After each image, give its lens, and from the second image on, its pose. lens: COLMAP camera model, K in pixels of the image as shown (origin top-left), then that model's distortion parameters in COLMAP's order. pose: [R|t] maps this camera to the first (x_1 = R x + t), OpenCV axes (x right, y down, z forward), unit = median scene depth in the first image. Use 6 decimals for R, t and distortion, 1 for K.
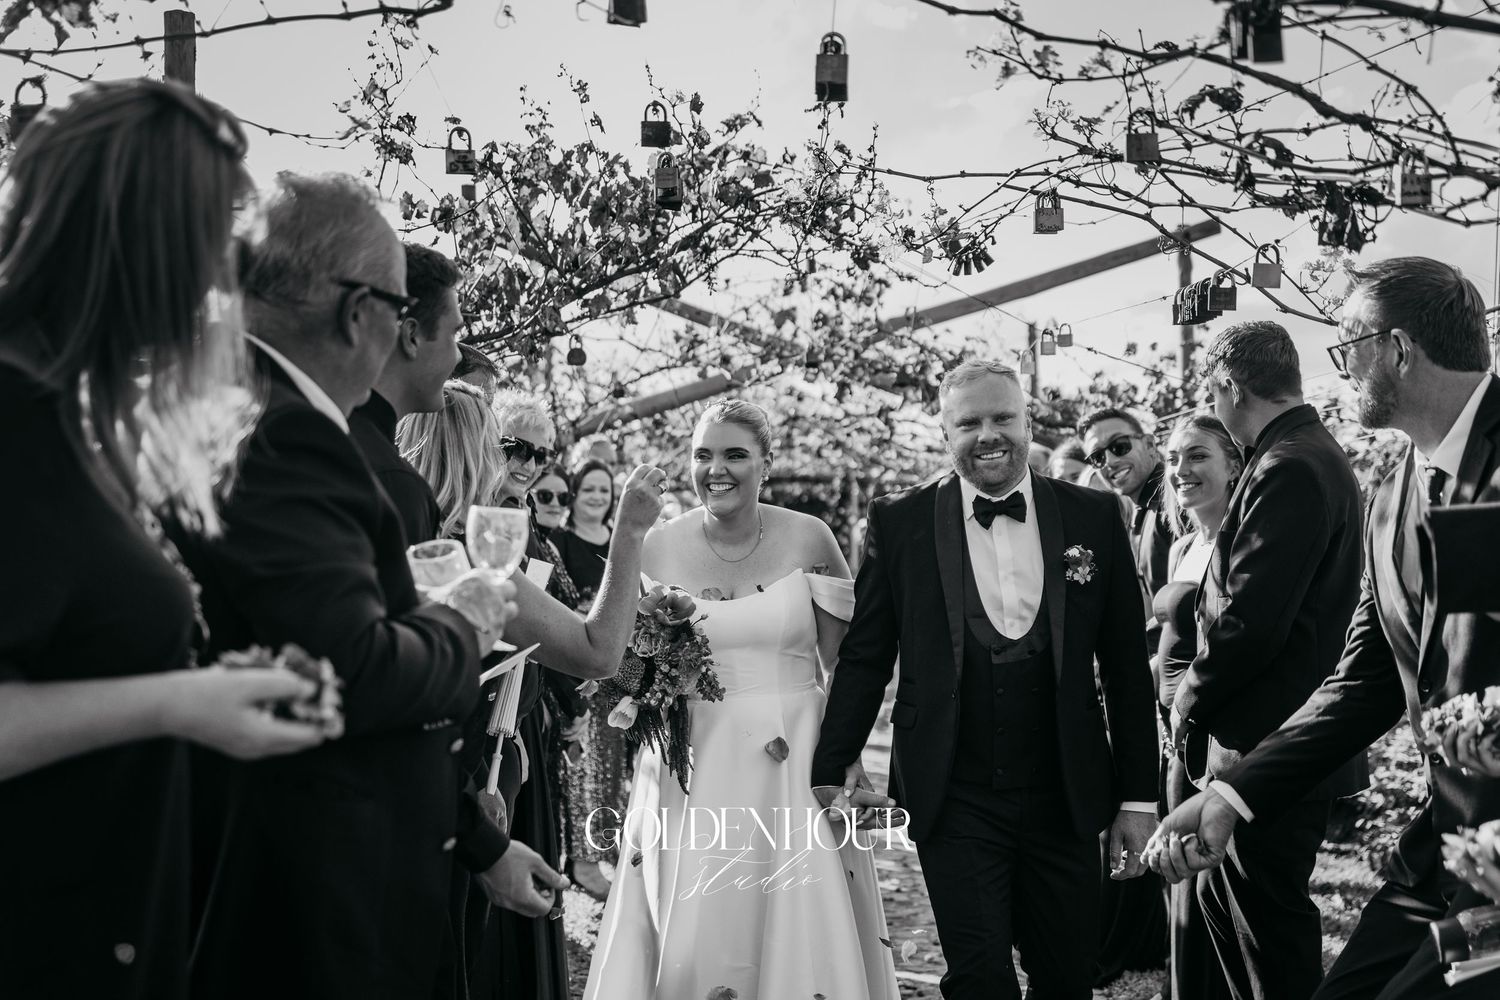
lens RADIAL K [[2216.8, 0, 750.0], [0, 2216.8, 500.0], [0, 0, 1]] dist [-0.006303, 0.026255]
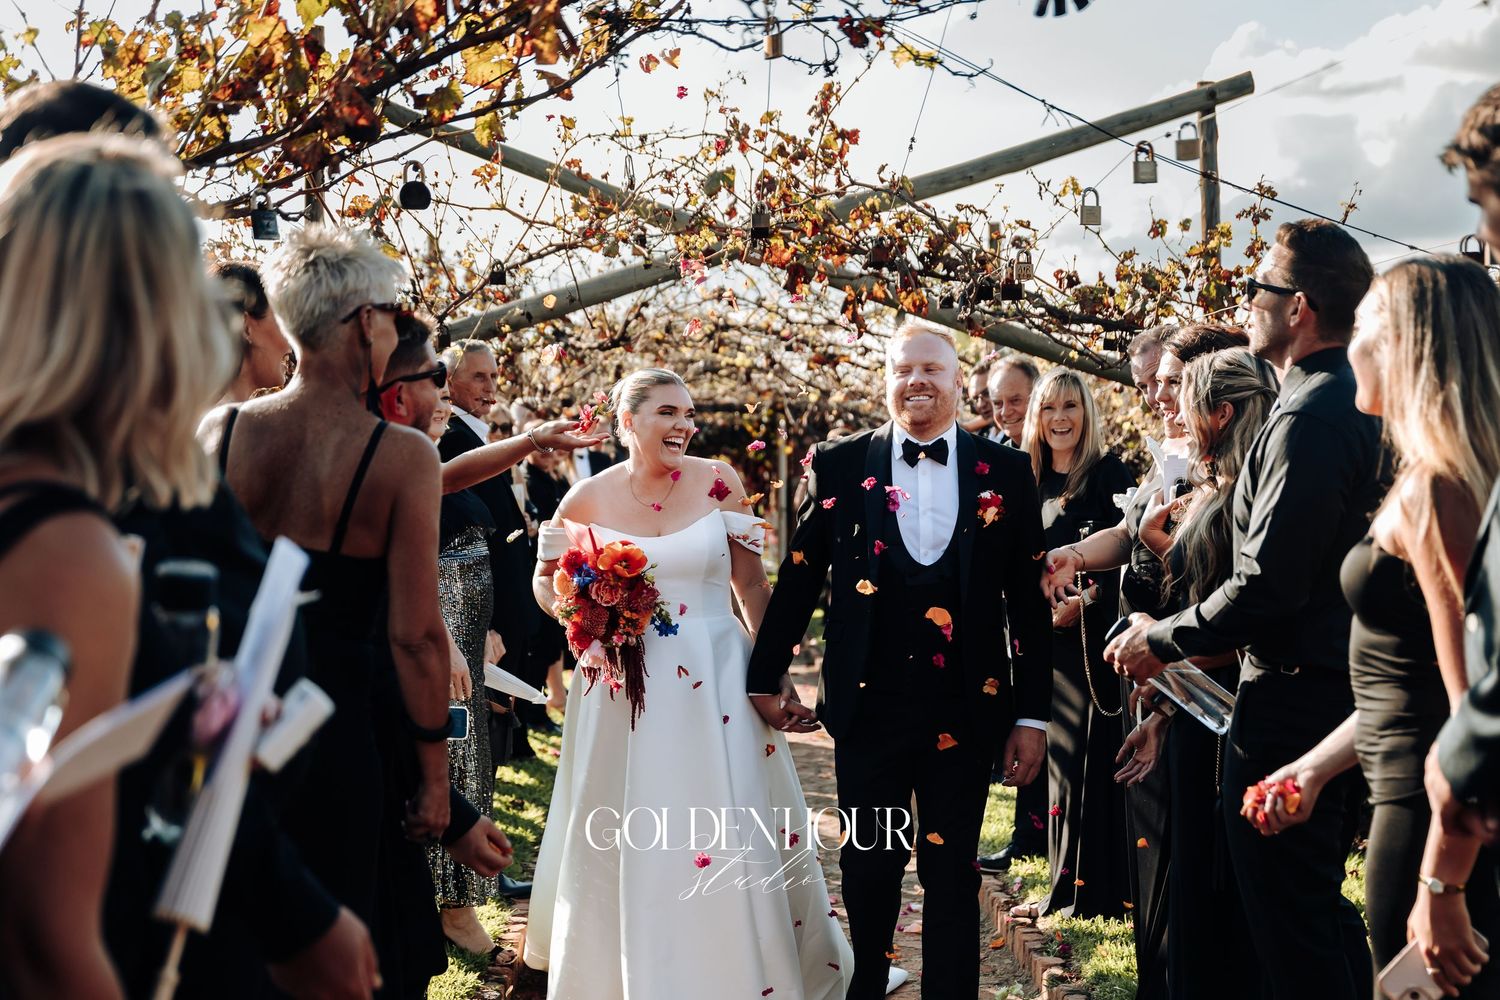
lens RADIAL K [[2216.8, 0, 750.0], [0, 2216.8, 500.0], [0, 0, 1]] dist [-0.006303, 0.026255]
pose [[0.999236, -0.008142, 0.038225, -0.003629], [0.007029, 0.999550, 0.029176, 0.004687], [-0.038445, -0.028885, 0.998843, 0.233380]]
